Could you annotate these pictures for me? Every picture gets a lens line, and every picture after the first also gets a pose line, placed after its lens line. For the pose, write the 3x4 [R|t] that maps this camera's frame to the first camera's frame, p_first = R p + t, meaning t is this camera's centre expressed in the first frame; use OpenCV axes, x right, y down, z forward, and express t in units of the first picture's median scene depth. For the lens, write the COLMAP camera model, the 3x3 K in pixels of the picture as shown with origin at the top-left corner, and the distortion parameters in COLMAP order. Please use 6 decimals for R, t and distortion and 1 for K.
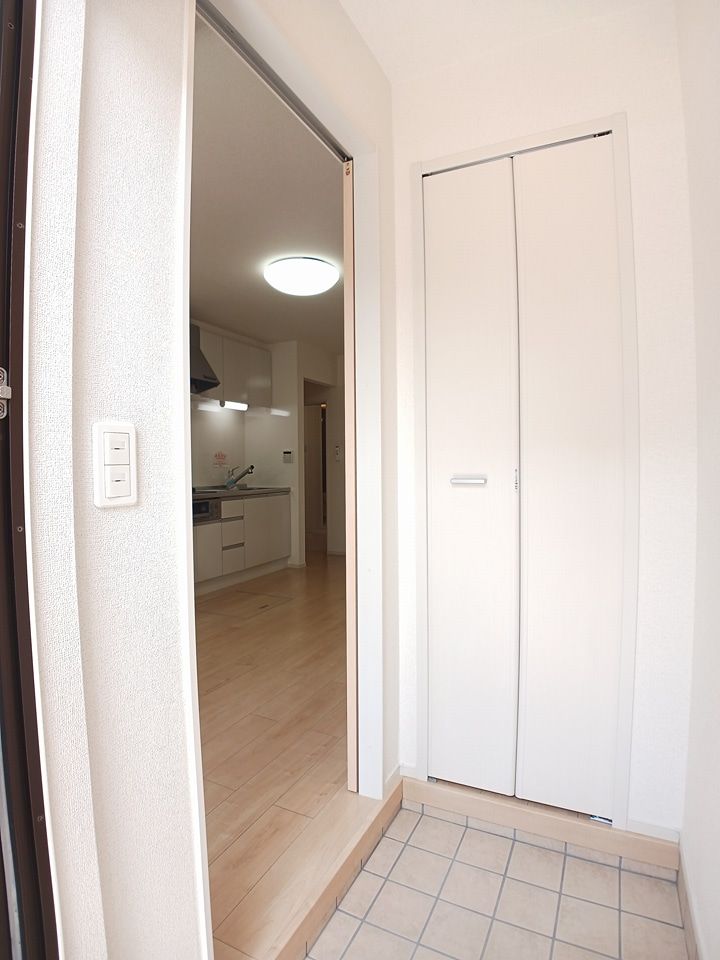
lens RADIAL K [[511.3, 0, 360.0], [0, 511.3, 480.0], [0, 0, 1]] dist [-0.000987, 0.000265]
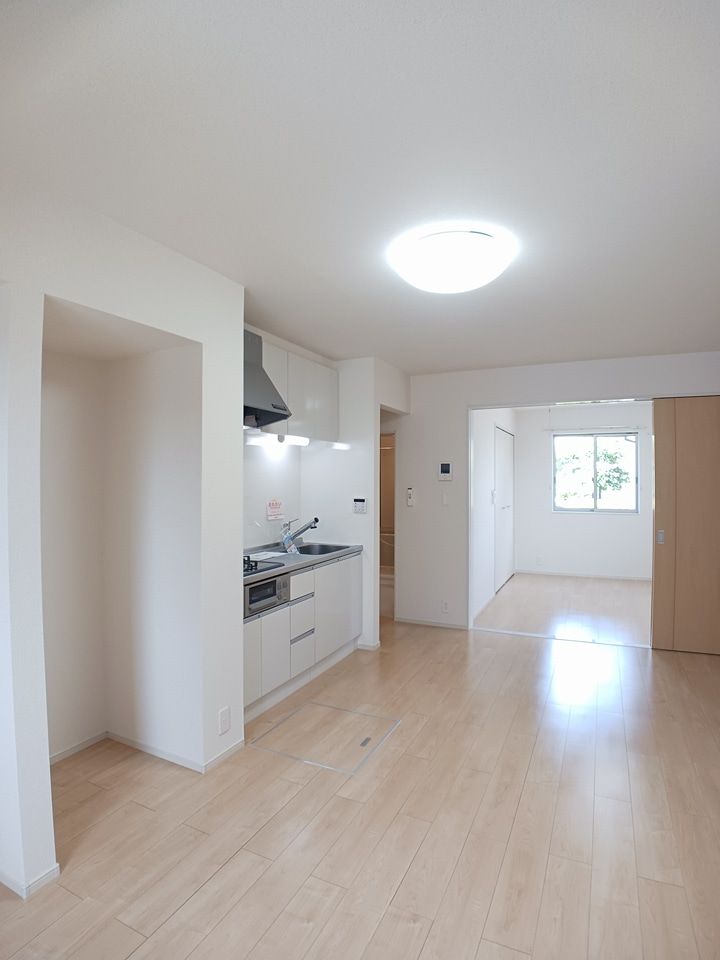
lens RADIAL K [[511.3, 0, 360.0], [0, 511.3, 480.0], [0, 0, 1]] dist [-0.000987, 0.000265]
pose [[0.999798, 0.010729, 0.016986, -0.159660], [-0.010283, 0.999605, -0.026160, -0.066518], [-0.017260, 0.025980, 0.999513, 0.230624]]
